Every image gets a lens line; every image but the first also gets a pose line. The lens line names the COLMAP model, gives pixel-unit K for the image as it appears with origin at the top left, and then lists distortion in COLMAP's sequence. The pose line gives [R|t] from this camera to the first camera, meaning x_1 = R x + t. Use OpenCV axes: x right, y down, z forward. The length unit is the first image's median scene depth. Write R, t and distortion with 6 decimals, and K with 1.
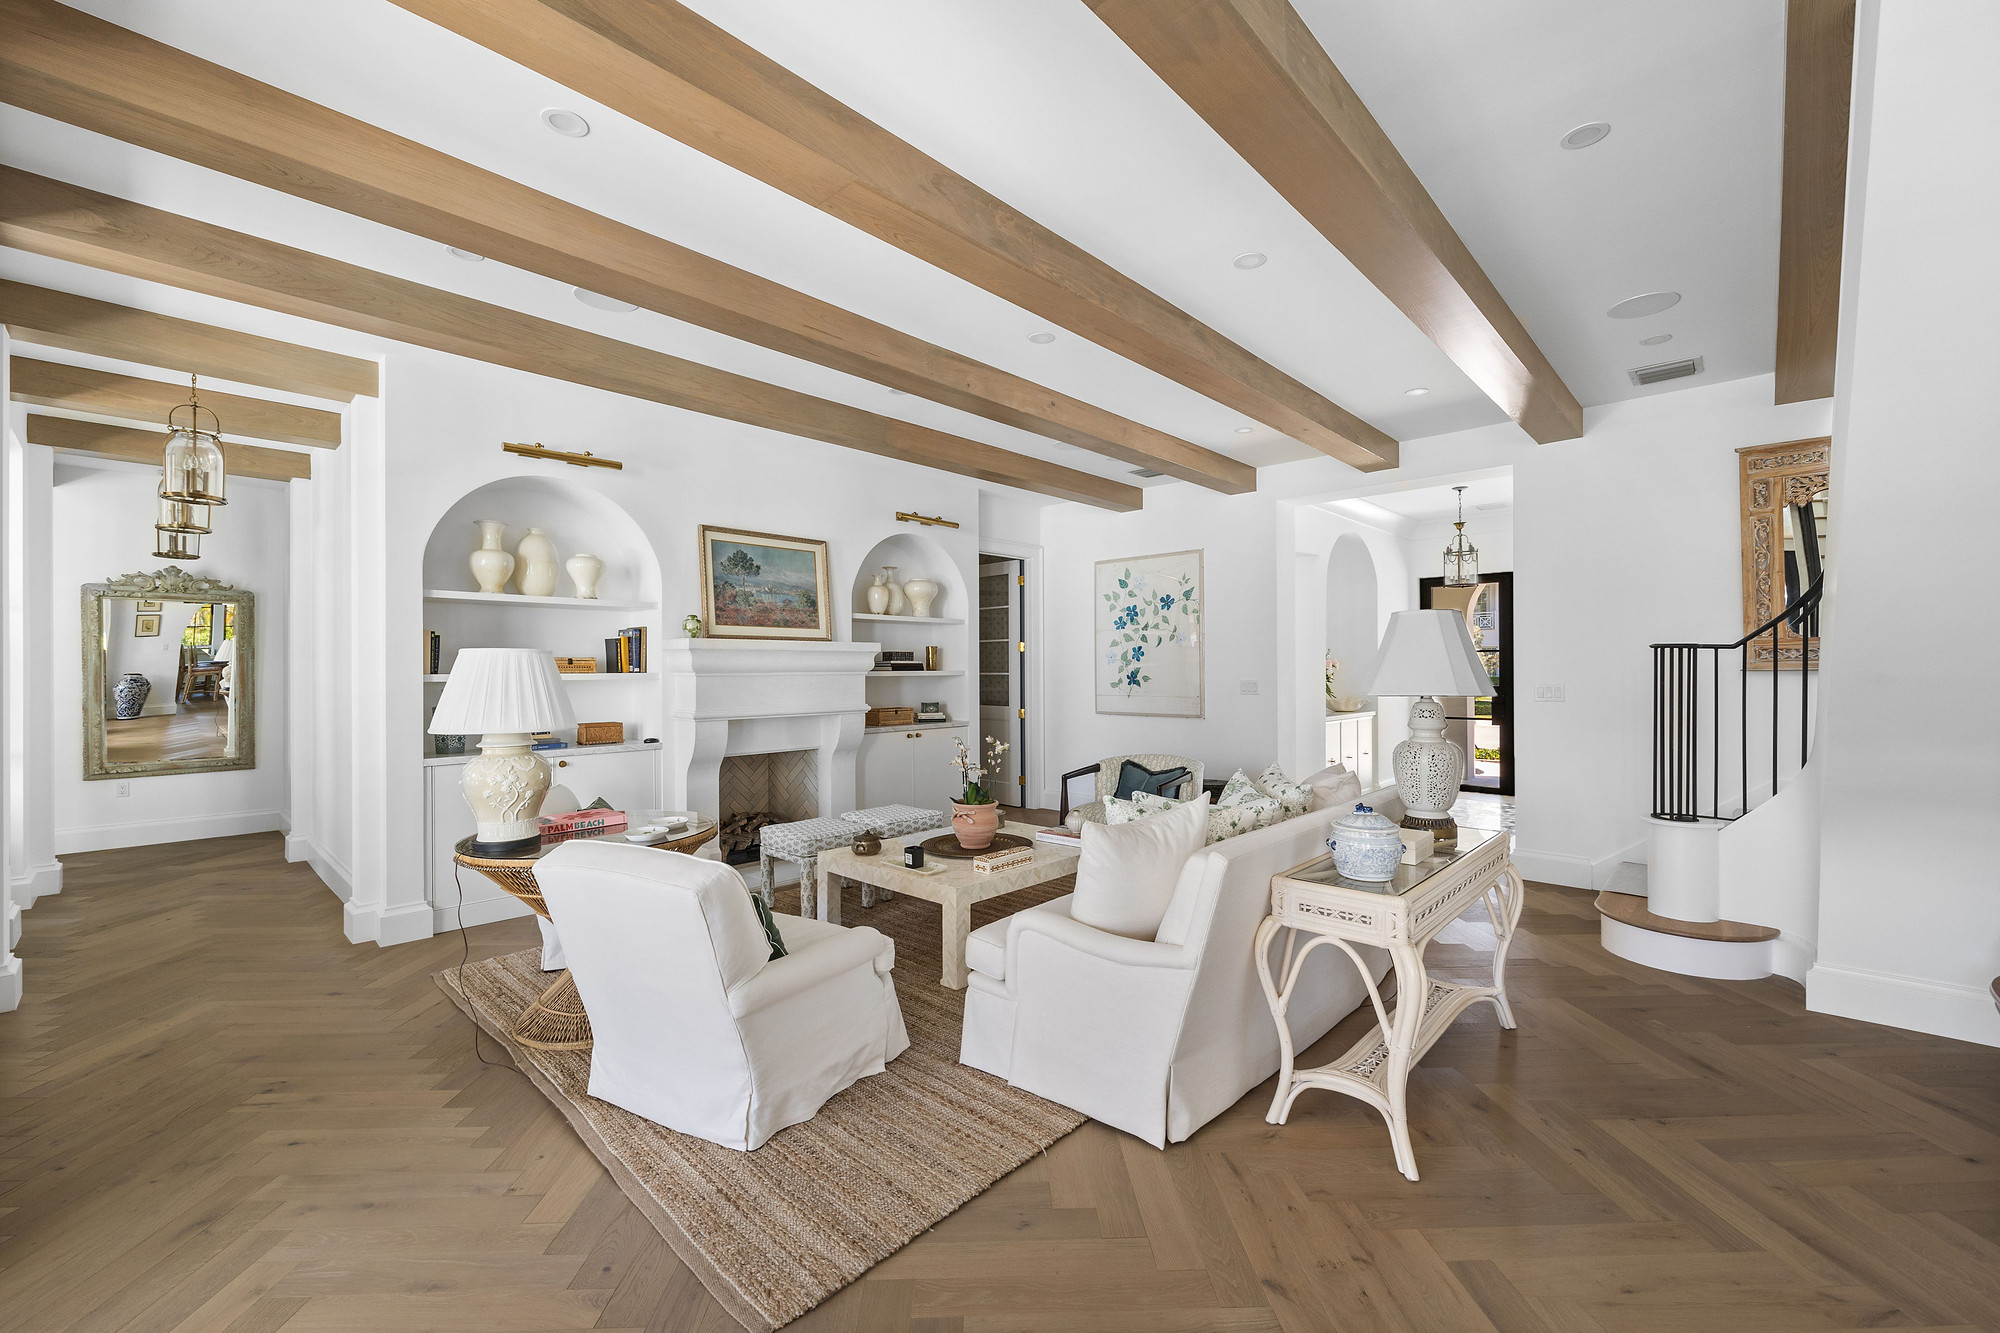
lens RADIAL K [[805.6, 0, 1002.0], [0, 805.6, 669.5], [0, 0, 1]] dist [-0.002405, 0.000101]
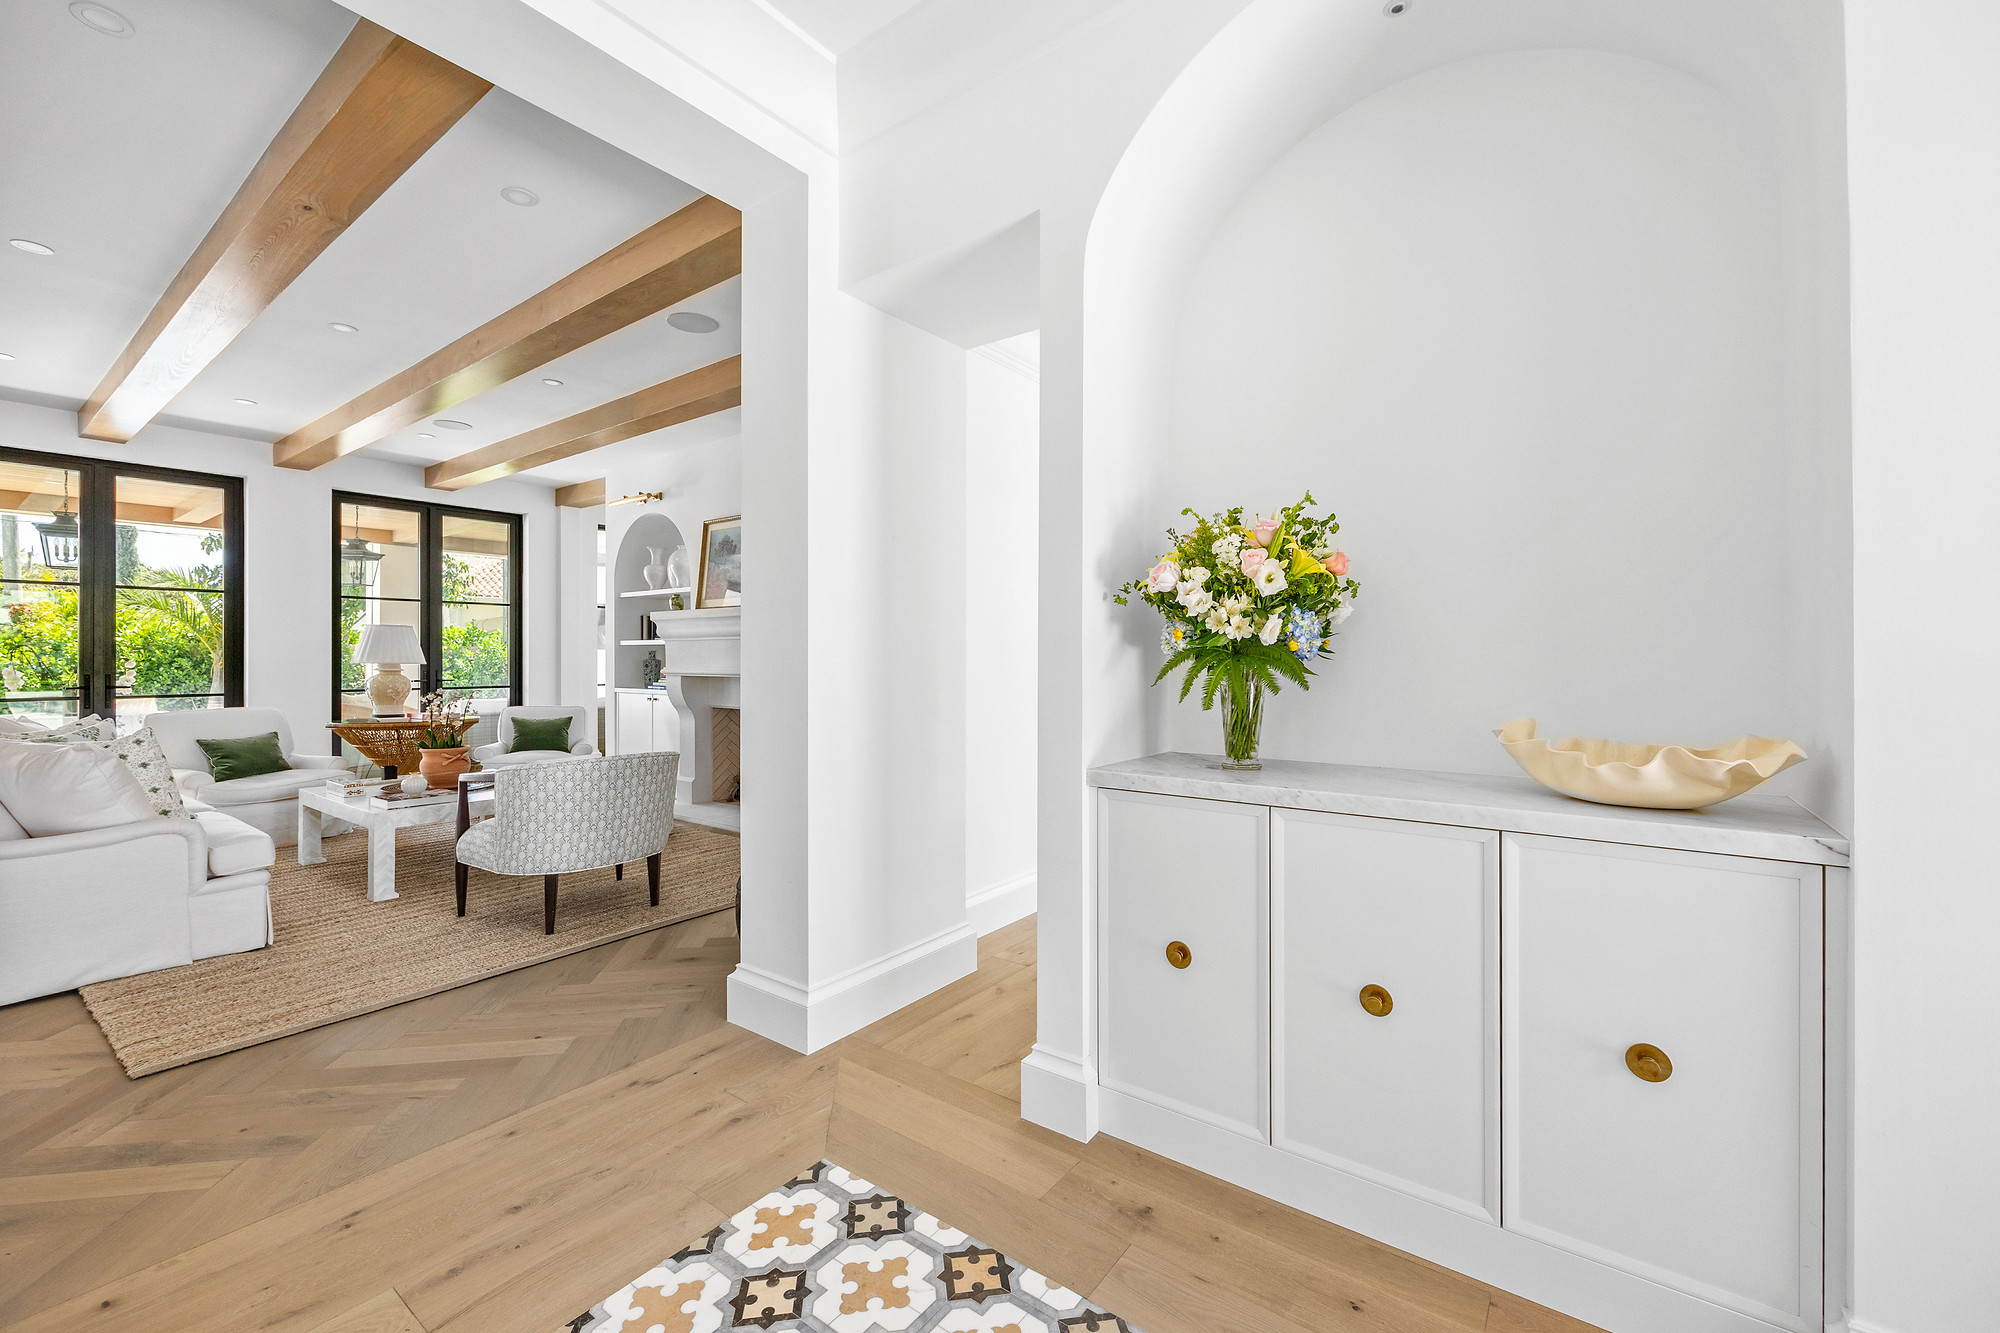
lens RADIAL K [[805.6, 0, 1009.5], [0, 805.6, 656.2], [0, 0, 1]] dist [-0.002405, 0.000101]
pose [[0.128000, 0.002407, -0.991771, 0.927995], [-0.001462, 0.999996, 0.002238, 0.027977], [0.991773, 0.001163, 0.128003, 1.294714]]
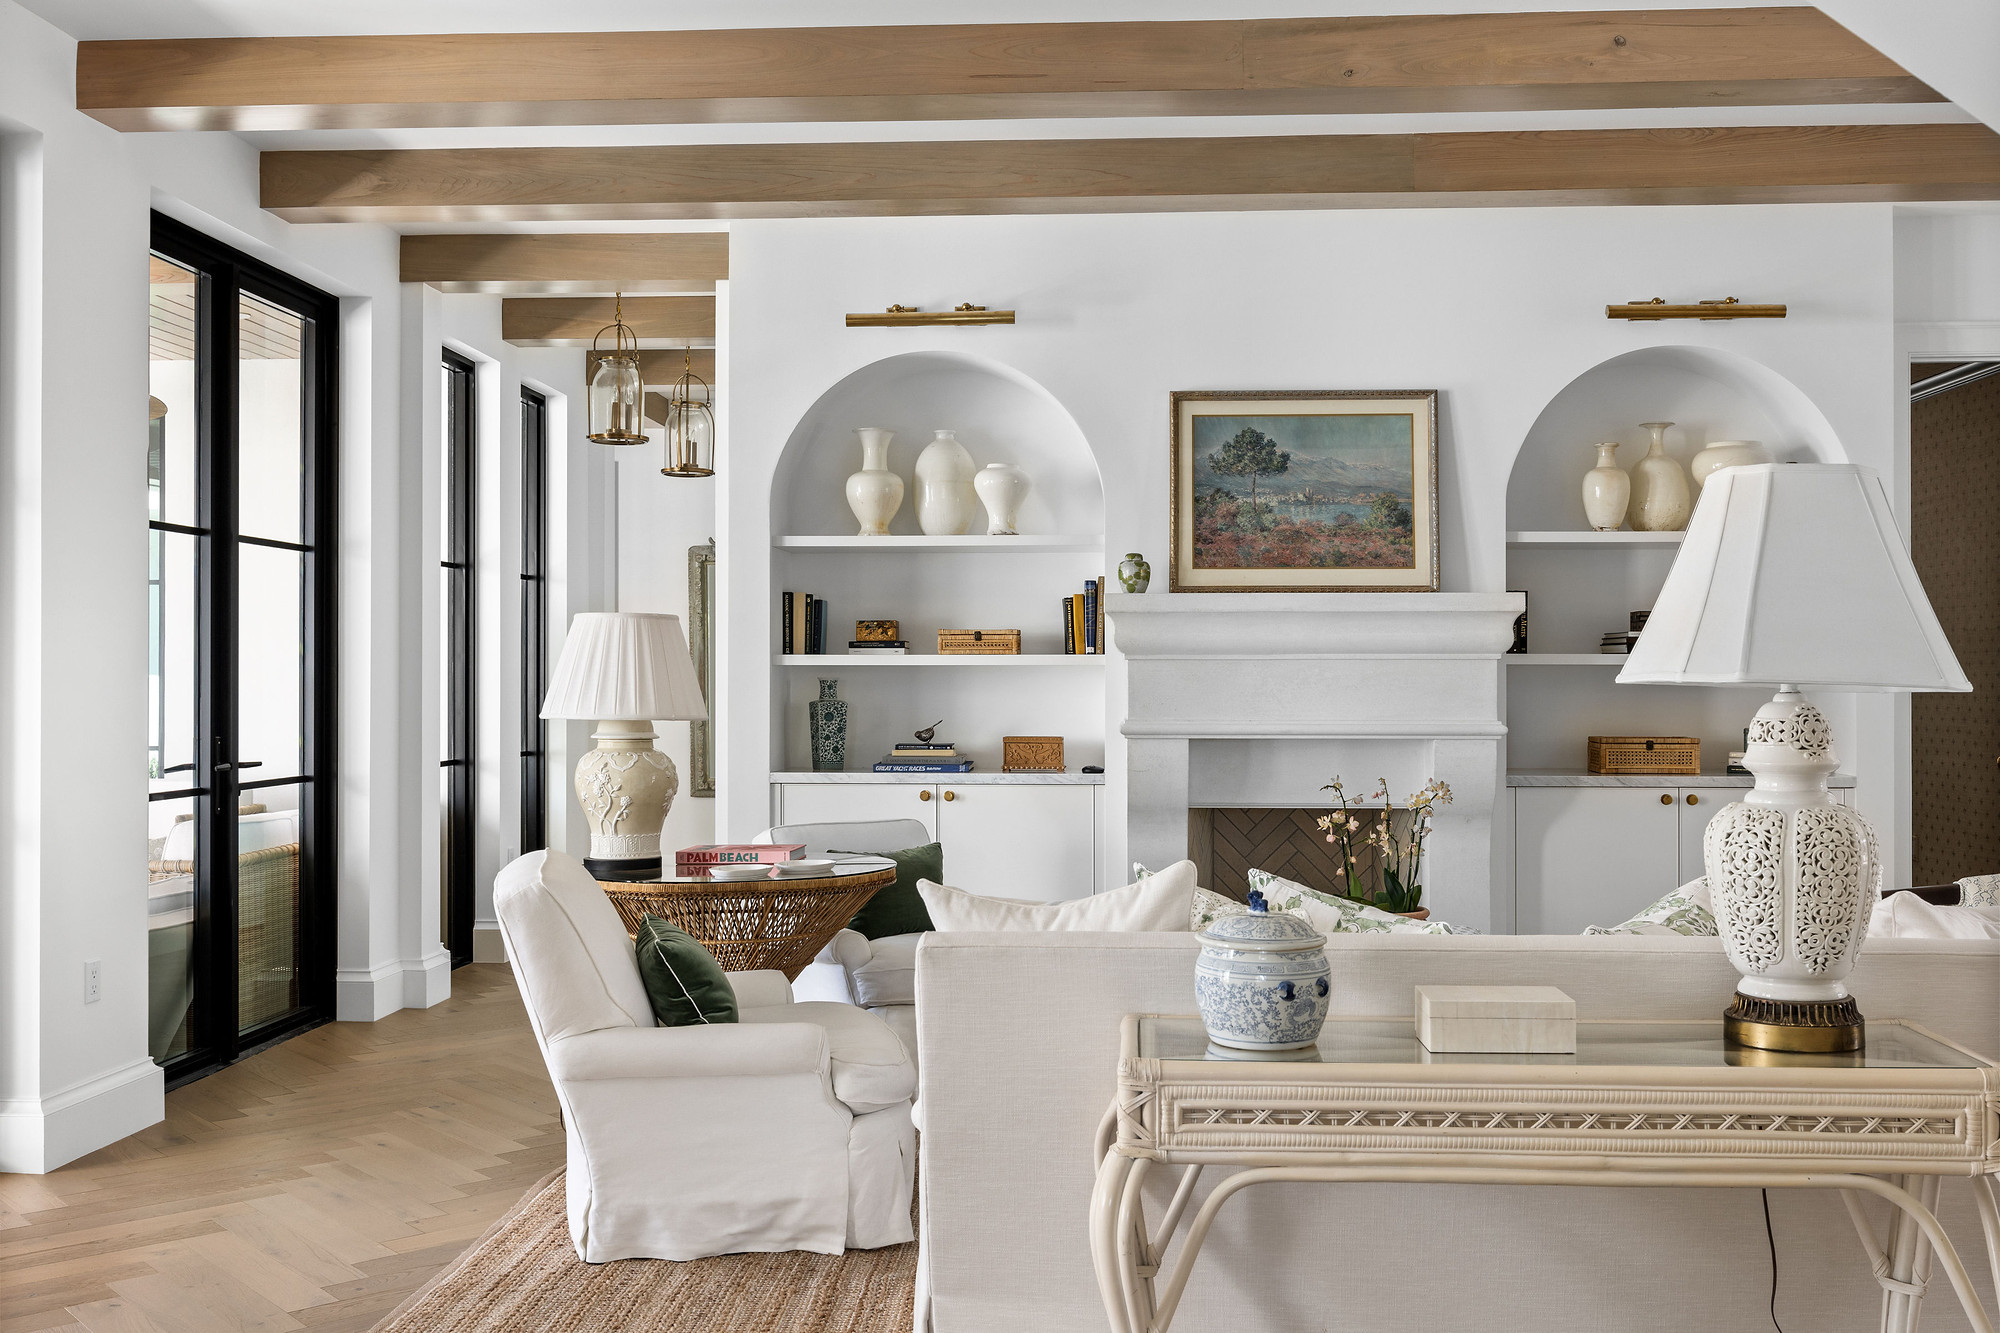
lens RADIAL K [[1879.6, 0, 1018.7], [0, 1879.6, 665.3], [0, 0, 1]] dist [0.000562, 0.000000]
pose [[0.641991, 0.000505, -0.766712, 0.560227], [-0.004000, 0.999988, -0.002691, 0.015364], [0.766702, 0.004794, 0.641986, 0.071559]]
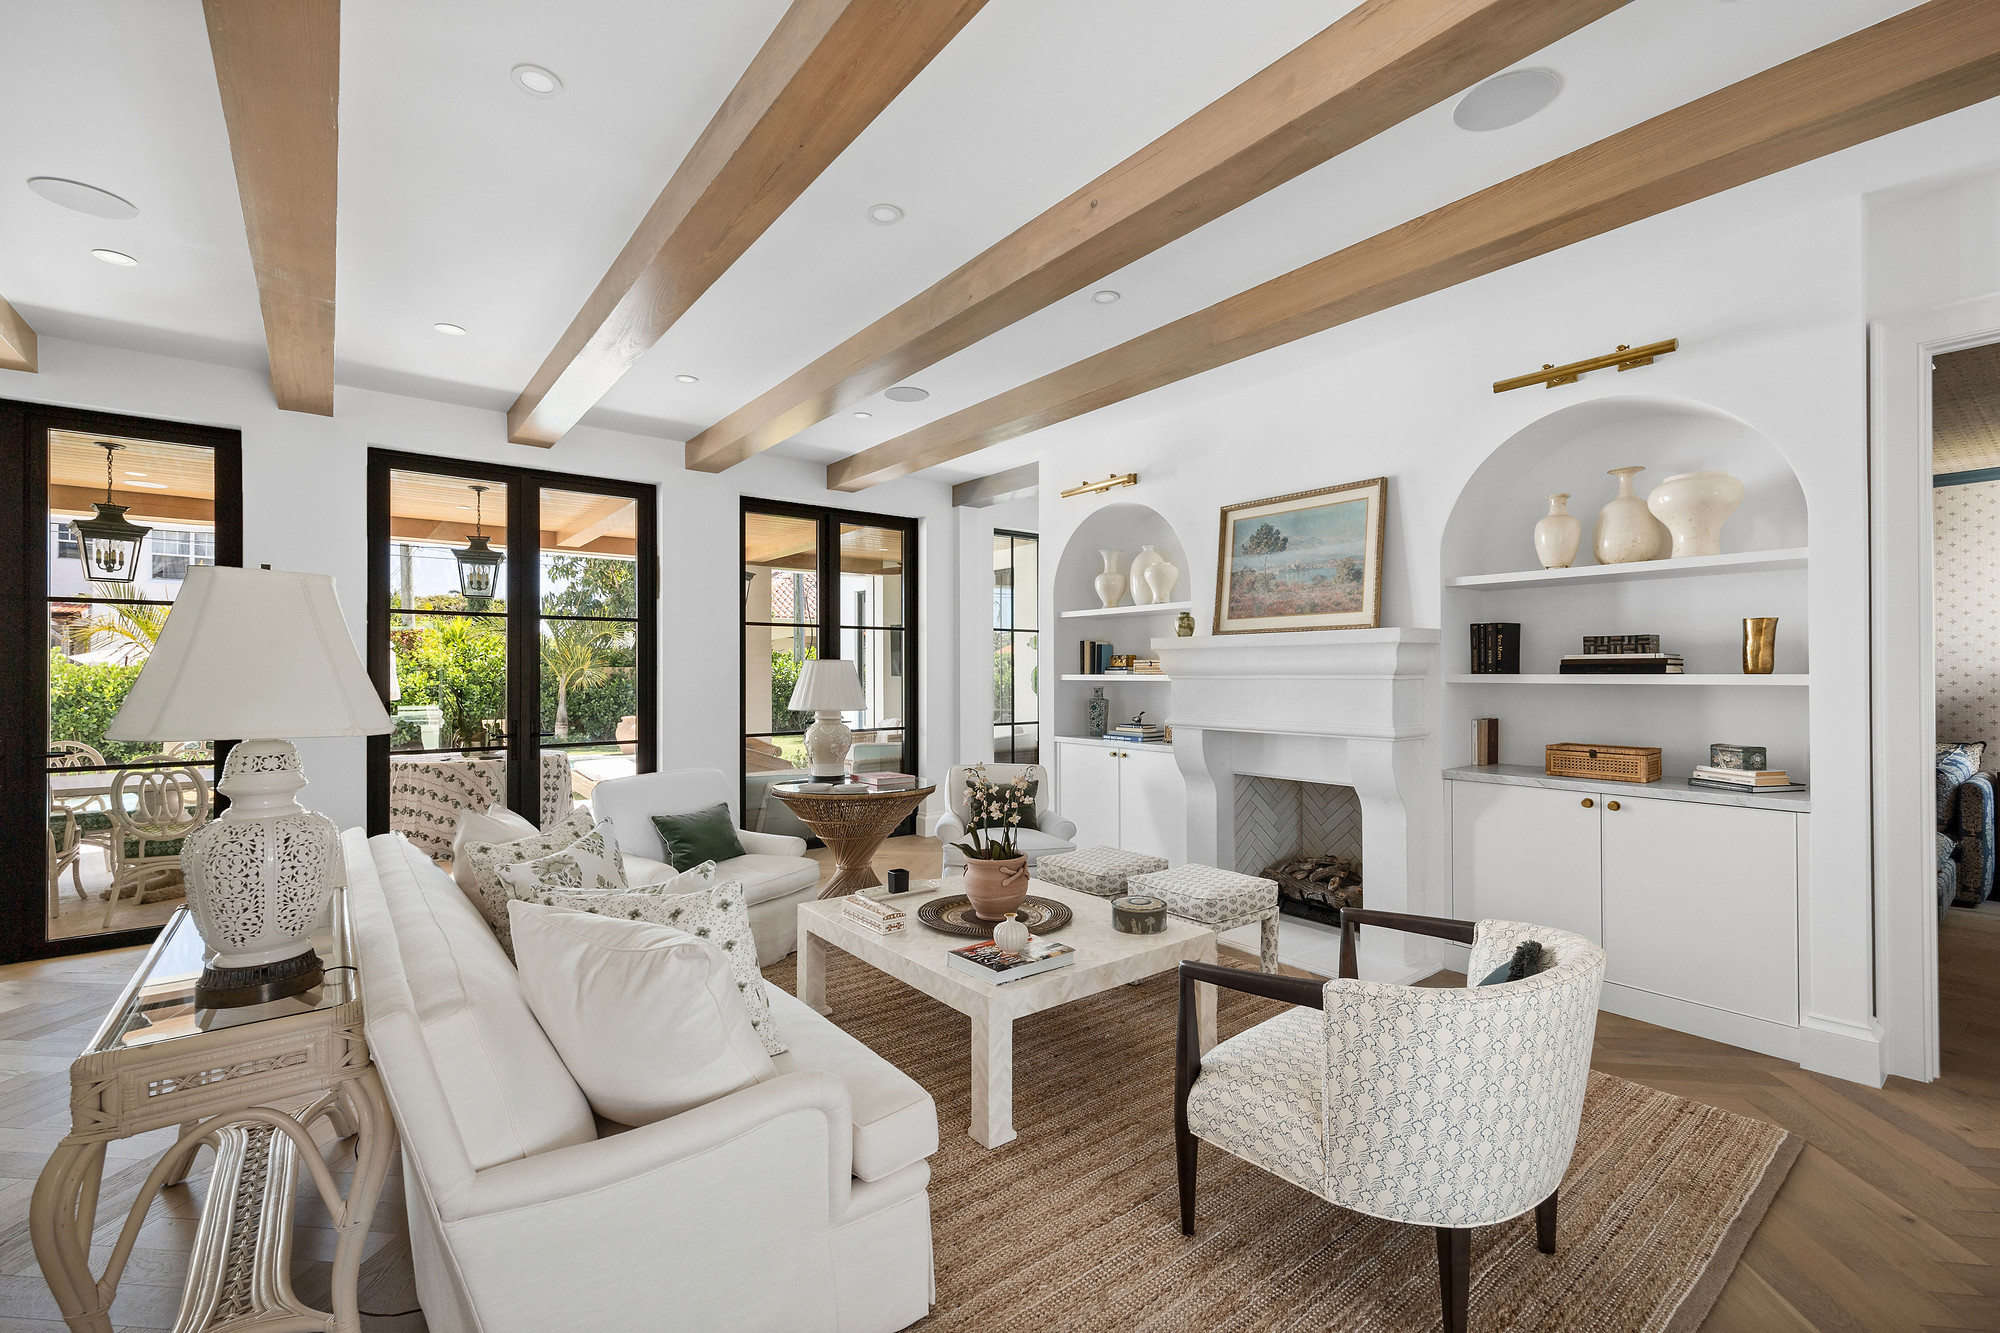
lens RADIAL K [[852.4, 0, 1010.2], [0, 852.4, 664.5], [0, 0, 1]] dist [0.011418, -0.000535]
pose [[-0.140947, -0.005647, -0.990001, 0.578824], [0.001783, 0.999981, -0.005958, -0.002014], [0.990016, -0.002605, -0.140934, 0.890179]]
